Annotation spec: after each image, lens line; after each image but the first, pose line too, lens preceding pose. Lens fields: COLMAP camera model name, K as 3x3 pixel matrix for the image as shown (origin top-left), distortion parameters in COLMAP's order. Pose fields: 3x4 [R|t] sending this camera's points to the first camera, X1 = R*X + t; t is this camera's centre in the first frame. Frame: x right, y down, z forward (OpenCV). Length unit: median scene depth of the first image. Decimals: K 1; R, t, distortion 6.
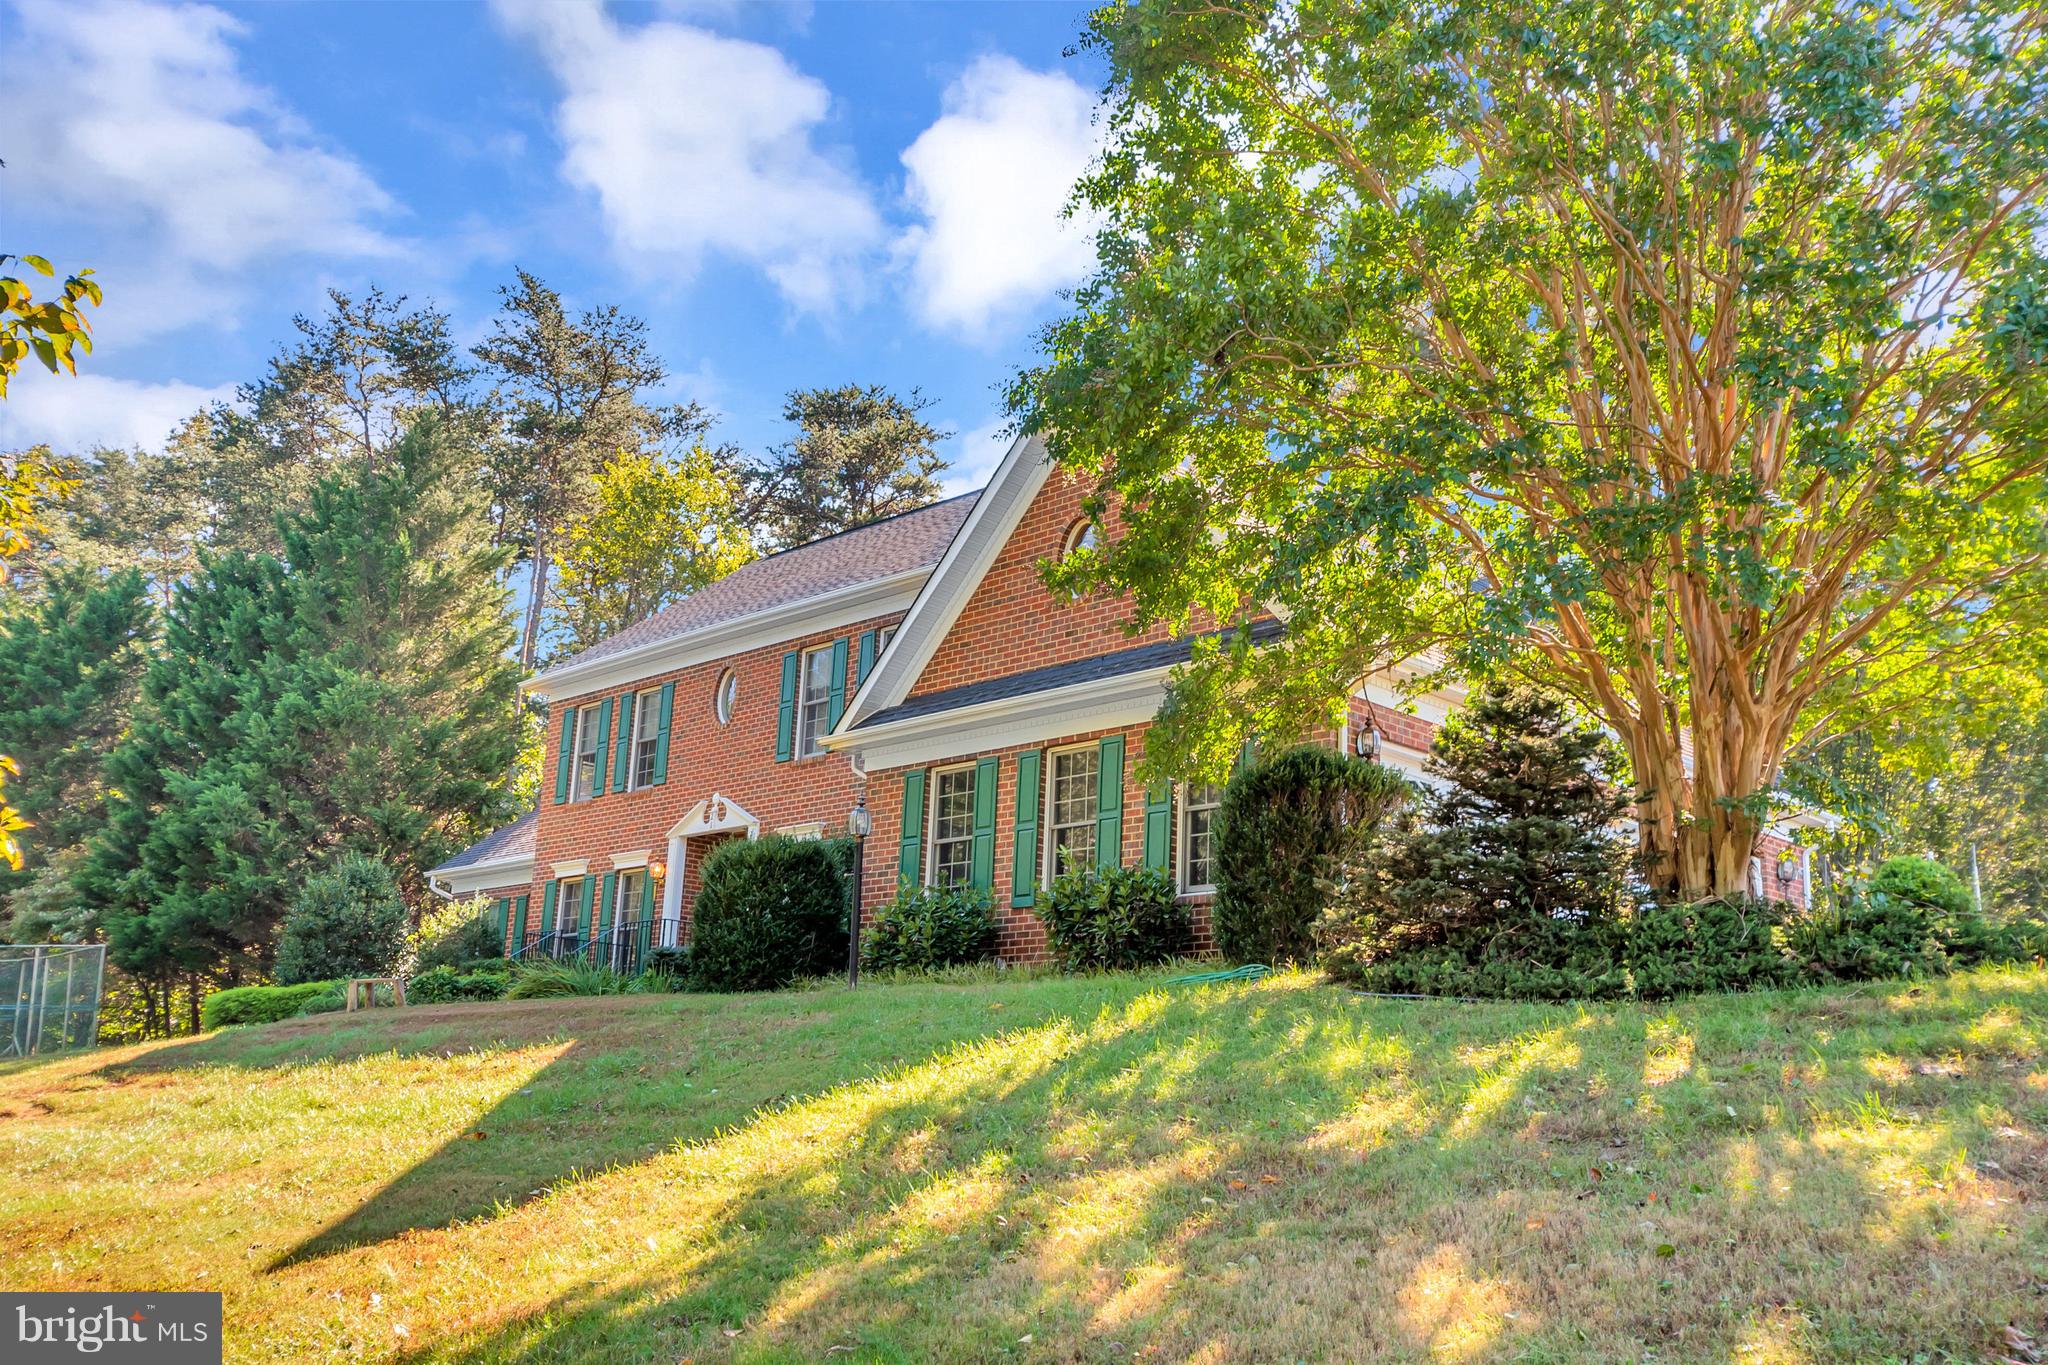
lens RADIAL K [[1856.6, 0, 1024.0], [0, 1856.6, 682.5], [0, 0, 1]] dist [-0.003968, -0.004459]
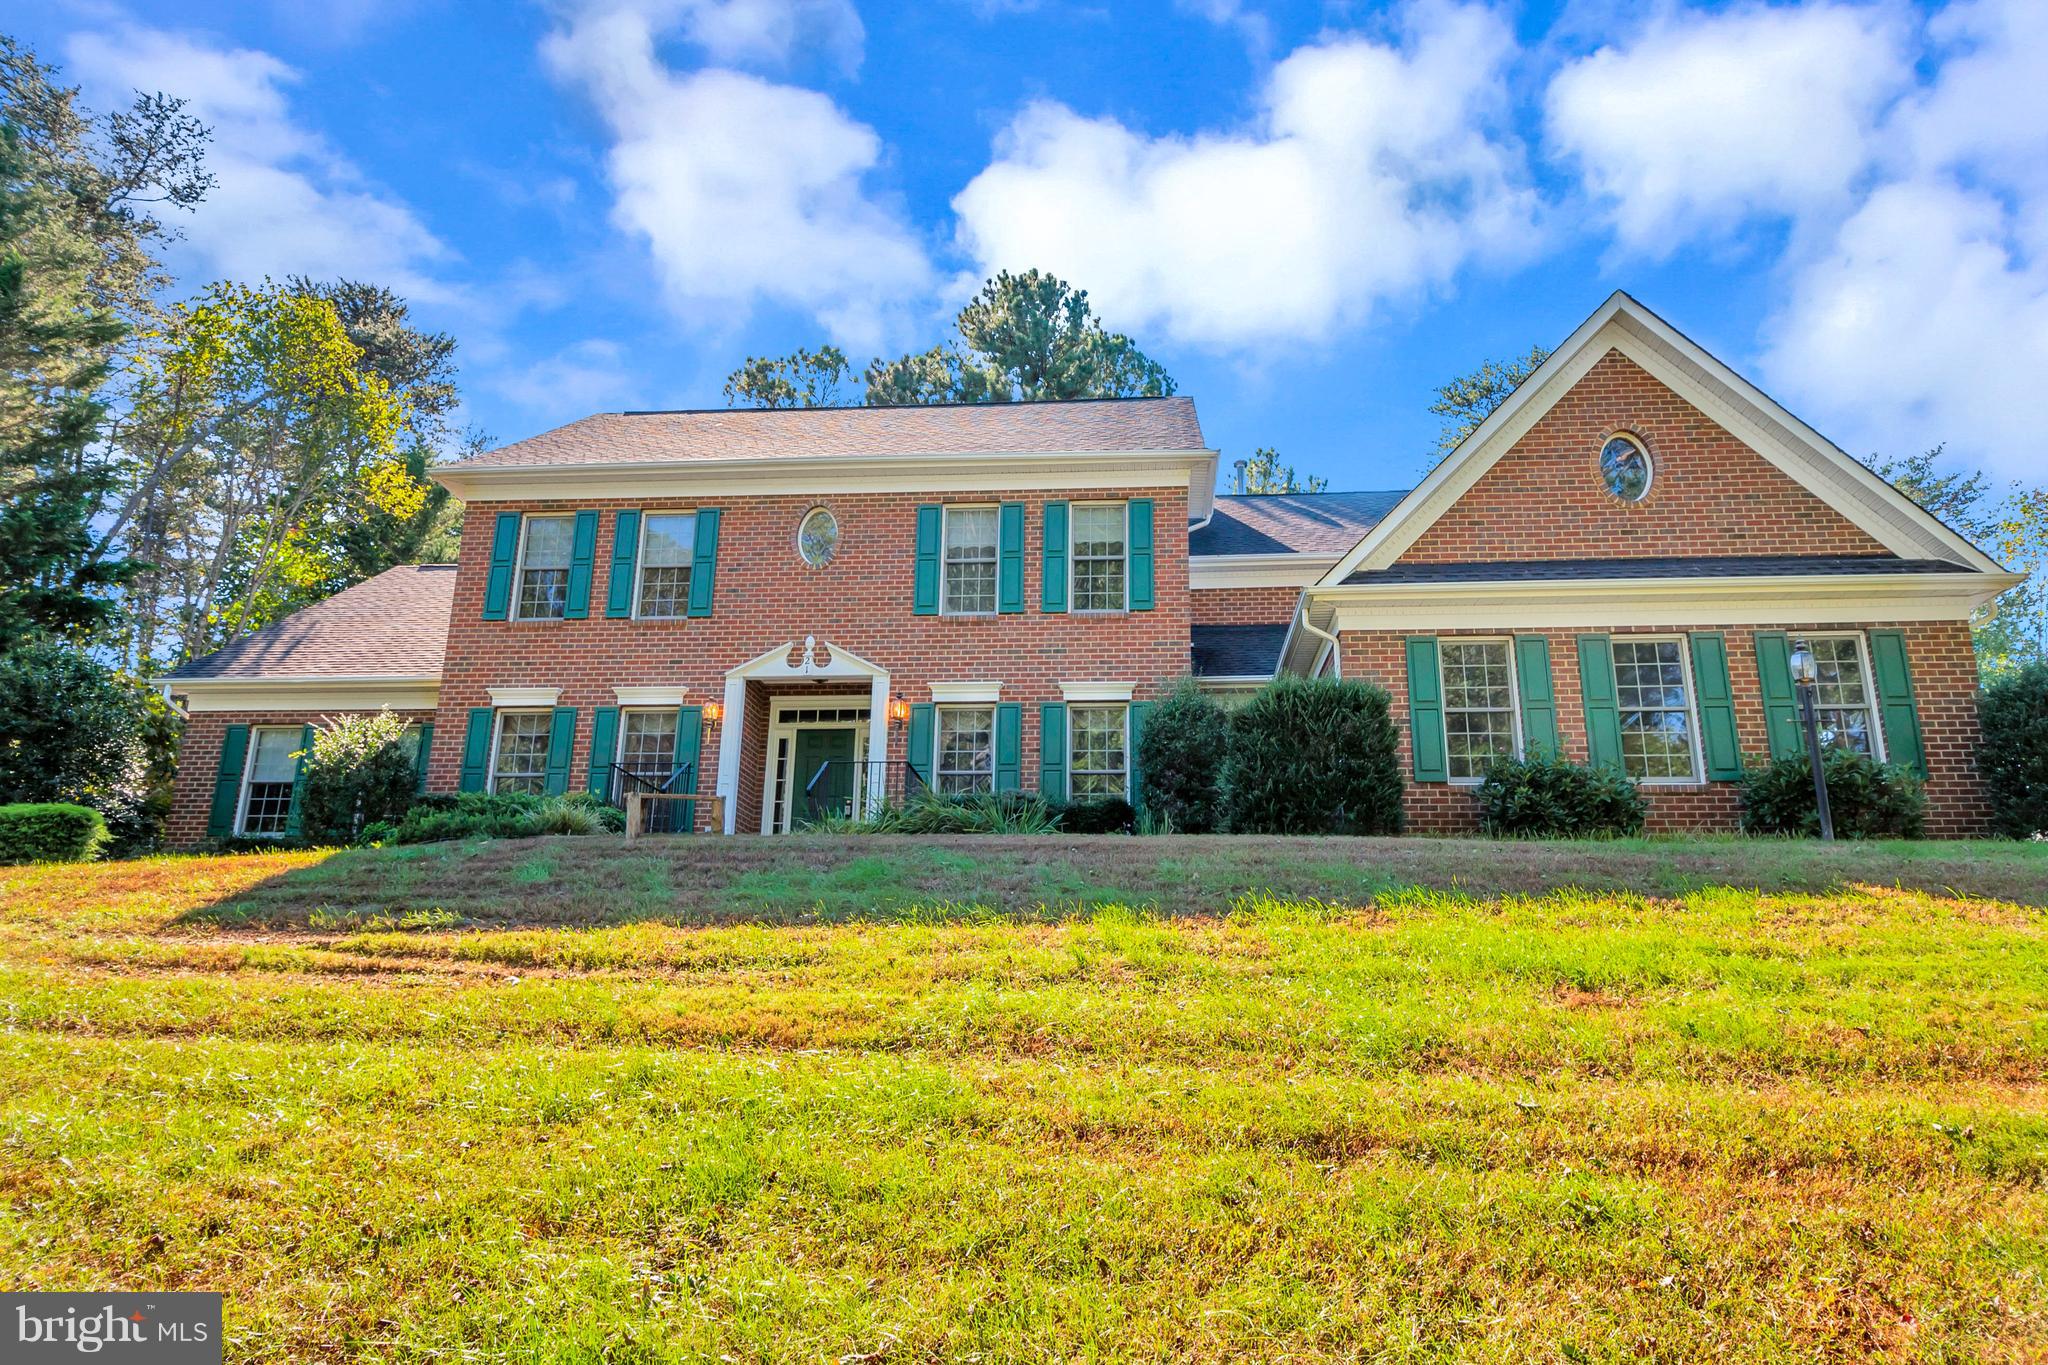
lens RADIAL K [[1333.5, 0, 1024.0], [0, 1333.5, 682.5], [0, 0, 1]] dist [0.007027, 0.001971]
pose [[0.780585, 0.145627, 0.607848, -0.484961], [-0.141974, 0.988370, -0.054473, 0.104277], [-0.608712, -0.043778, 0.792183, 0.416038]]
